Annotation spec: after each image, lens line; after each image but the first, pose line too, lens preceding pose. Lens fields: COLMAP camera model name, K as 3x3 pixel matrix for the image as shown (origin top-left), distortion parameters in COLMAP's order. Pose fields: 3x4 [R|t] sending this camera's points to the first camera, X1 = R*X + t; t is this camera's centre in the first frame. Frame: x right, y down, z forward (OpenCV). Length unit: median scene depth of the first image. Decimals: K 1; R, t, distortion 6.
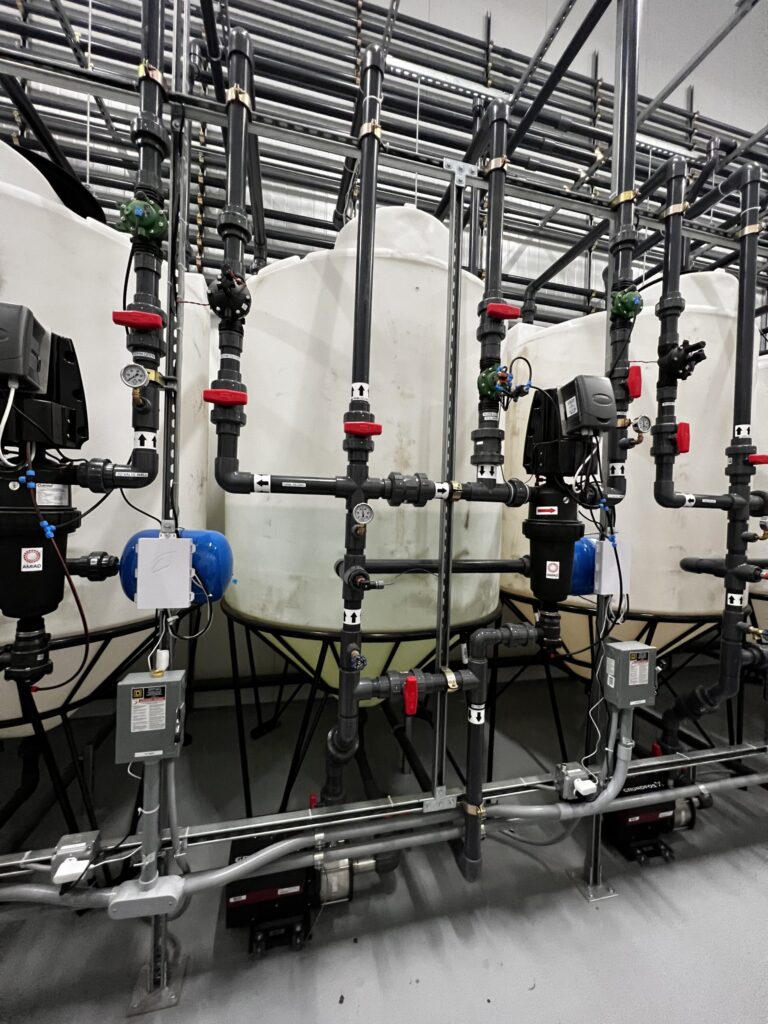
lens RADIAL K [[409.4, 0, 385.4], [0, 409.4, 512.3], [0, 0, 1]] dist [-0.002891, -0.000240]
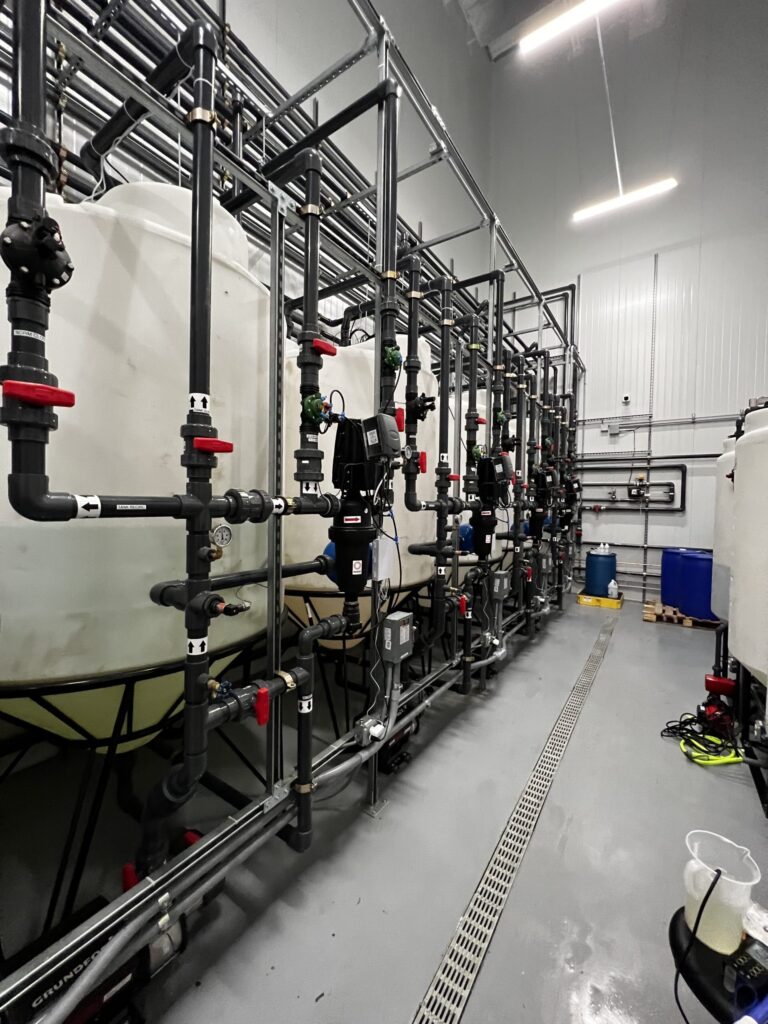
lens RADIAL K [[409.4, 0, 384.0], [0, 409.4, 511.2], [0, 0, 1]] dist [-0.002891, -0.000240]
pose [[0.747342, -0.034337, 0.663552, -0.337470], [0.014285, 0.999263, 0.035621, -0.069939], [-0.664286, -0.017142, 0.747282, 0.028613]]
